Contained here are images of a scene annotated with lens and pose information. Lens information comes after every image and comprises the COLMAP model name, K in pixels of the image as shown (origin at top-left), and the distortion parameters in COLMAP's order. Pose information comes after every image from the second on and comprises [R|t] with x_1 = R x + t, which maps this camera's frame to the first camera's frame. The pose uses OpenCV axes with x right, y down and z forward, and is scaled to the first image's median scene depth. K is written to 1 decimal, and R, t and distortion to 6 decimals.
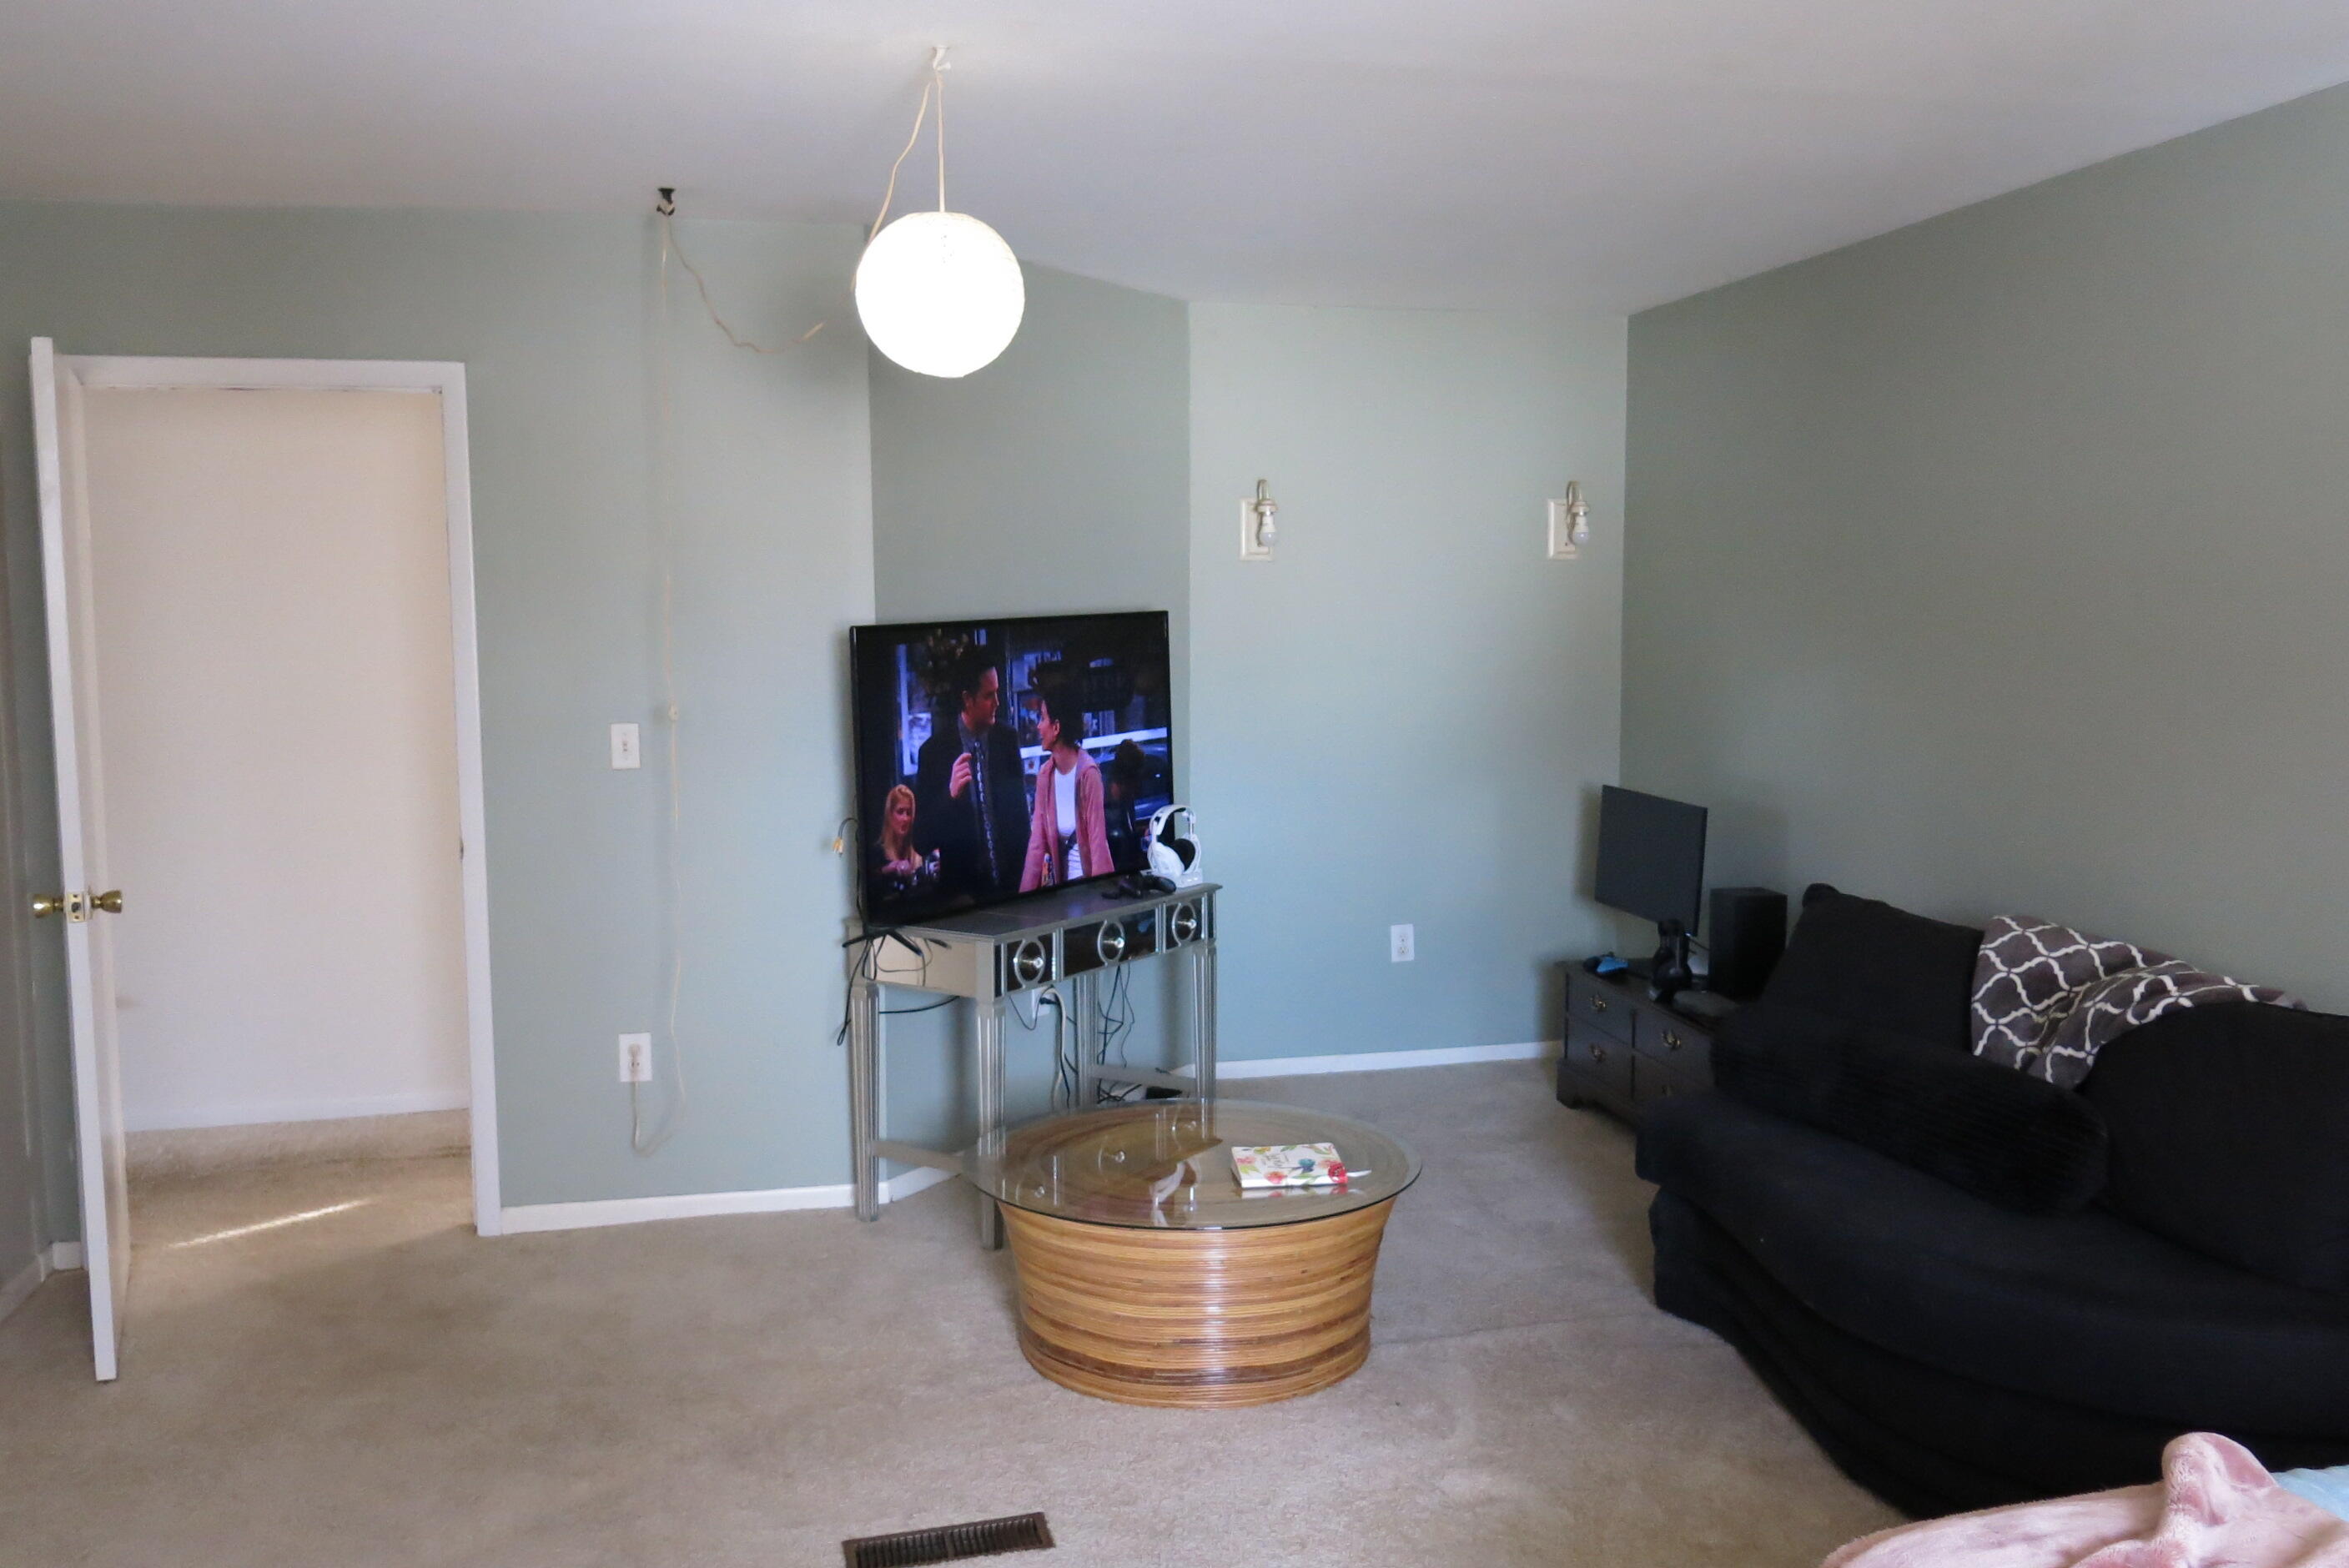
lens RADIAL K [[1967.7, 0, 1161.7], [0, 1967.7, 792.1], [0, 0, 1]] dist [-0.030085, 0.016297]
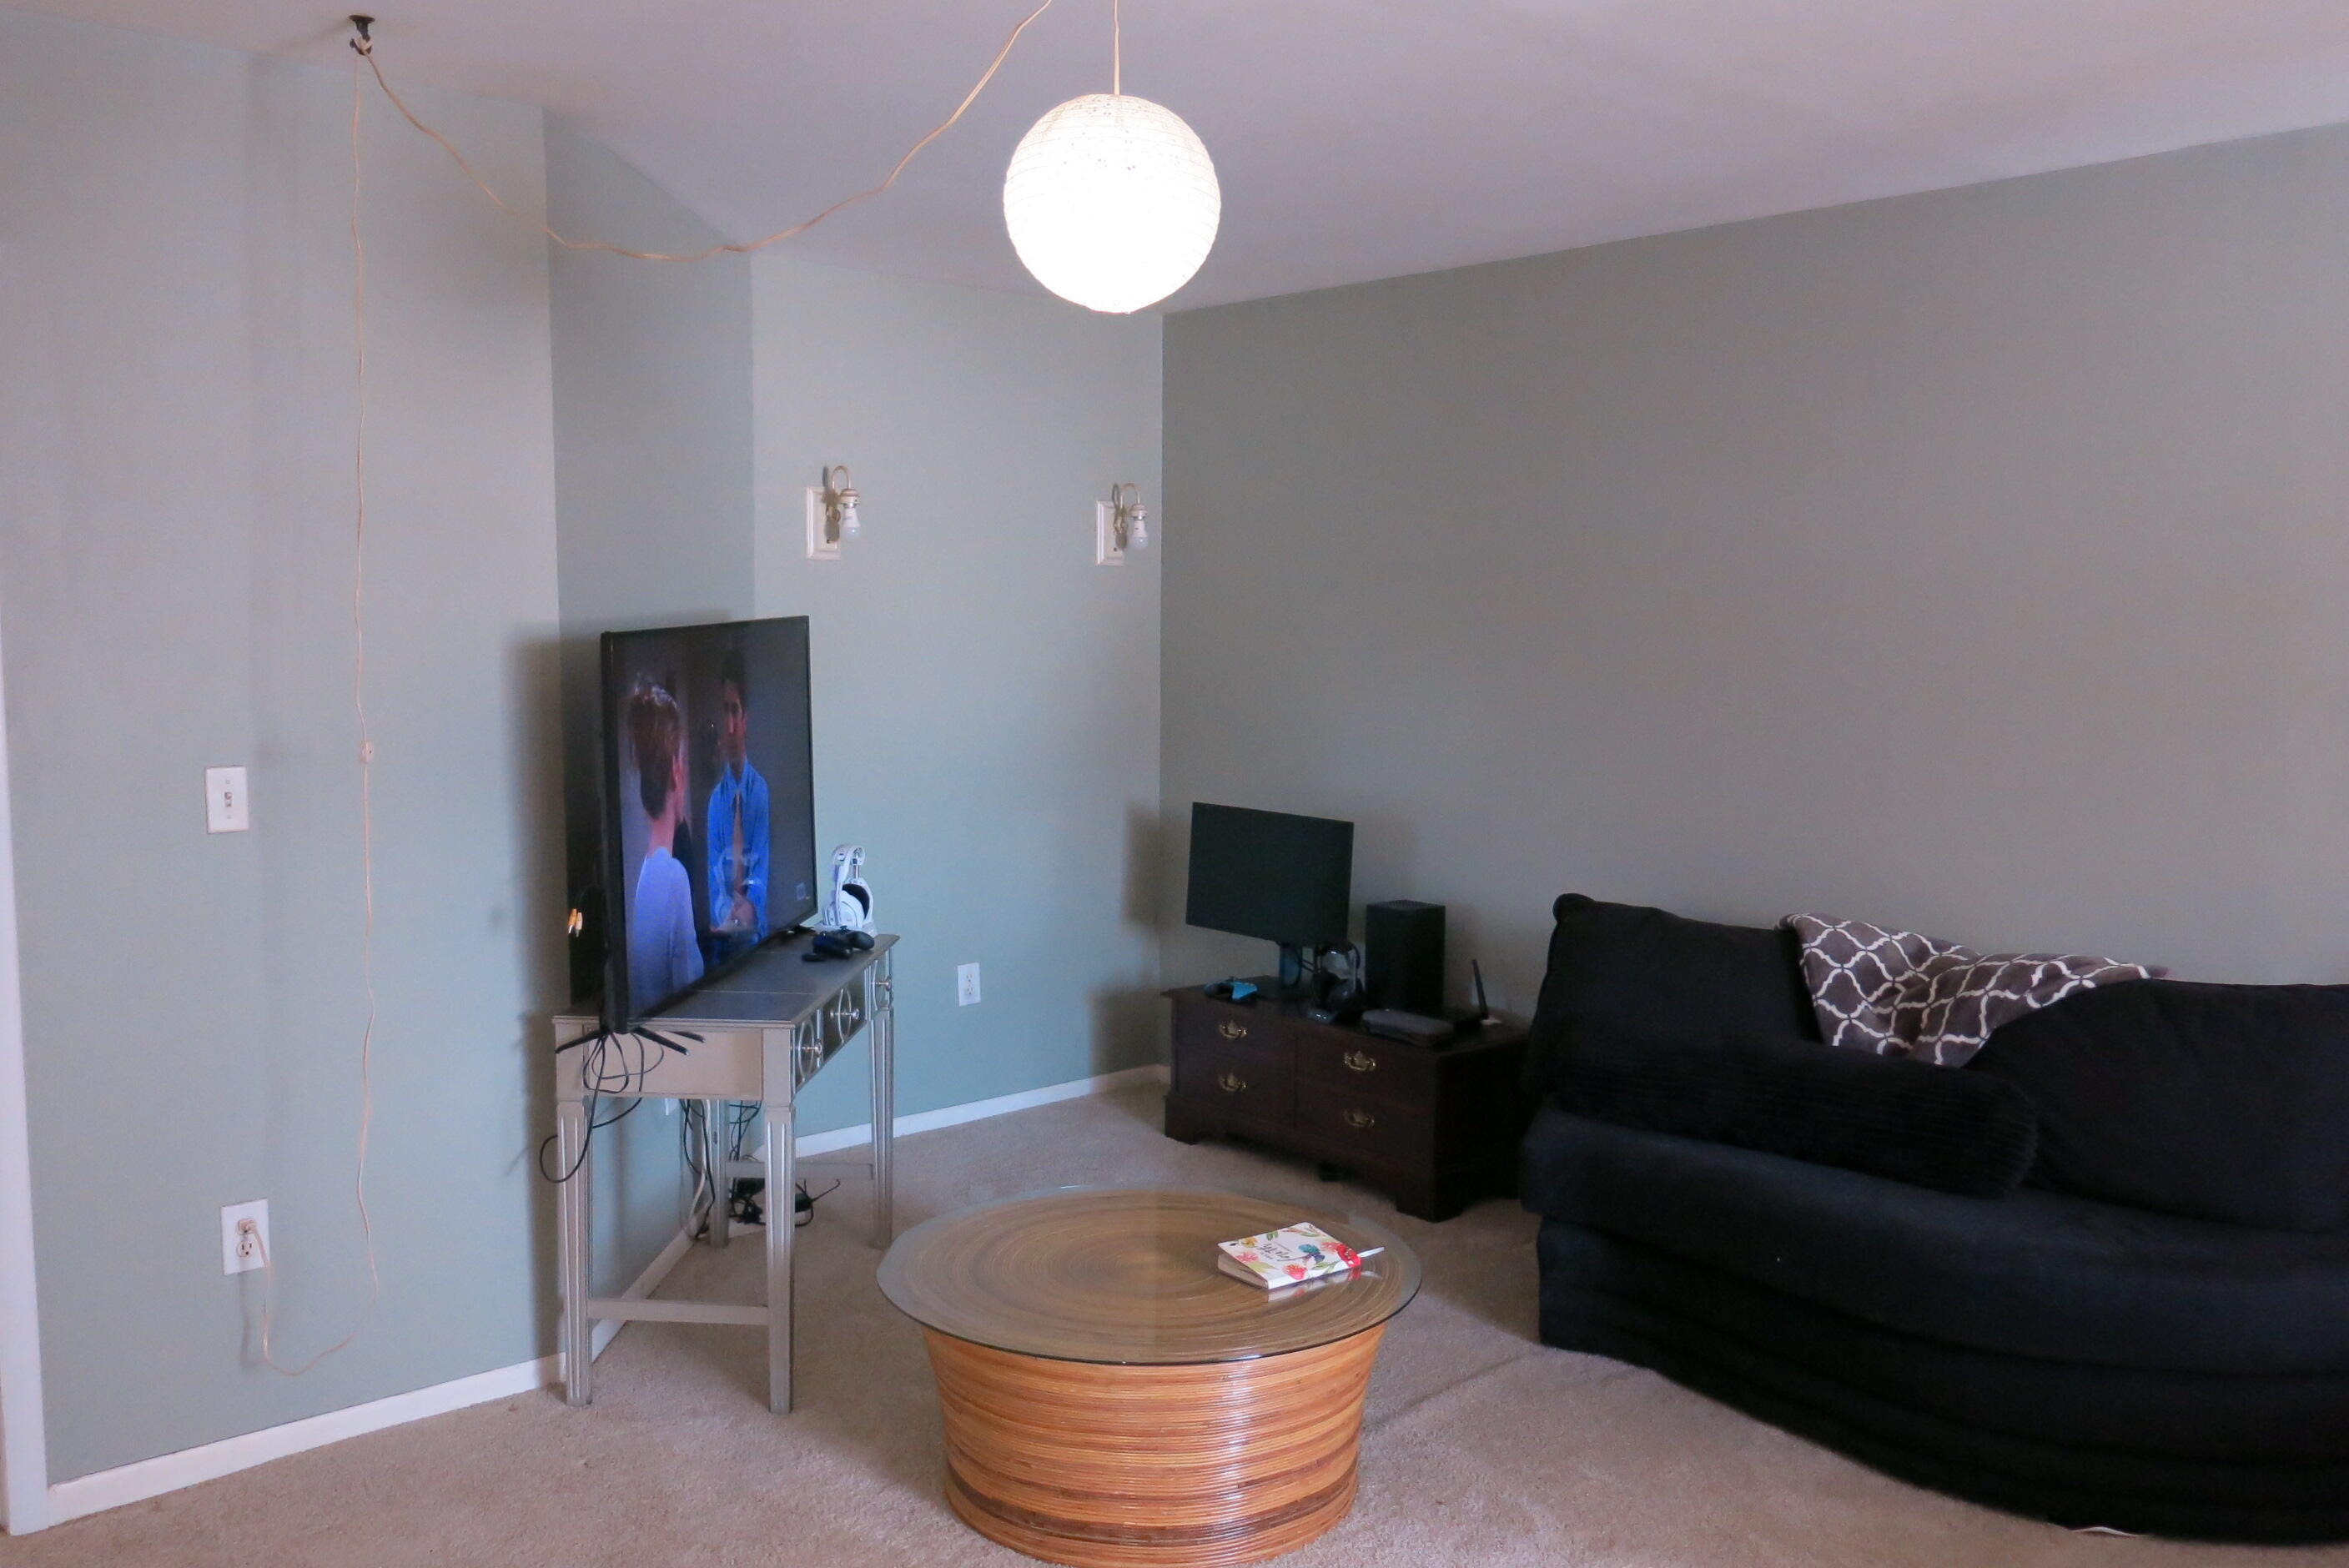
lens RADIAL K [[1967.7, 0, 1178.7], [0, 1967.7, 791.3], [0, 0, 1]] dist [-0.030085, 0.016297]
pose [[0.865513, -0.033647, 0.499755, -0.397585], [0.036740, 0.999318, 0.003652, -0.019705], [-0.499537, 0.015200, 0.866159, 0.264560]]
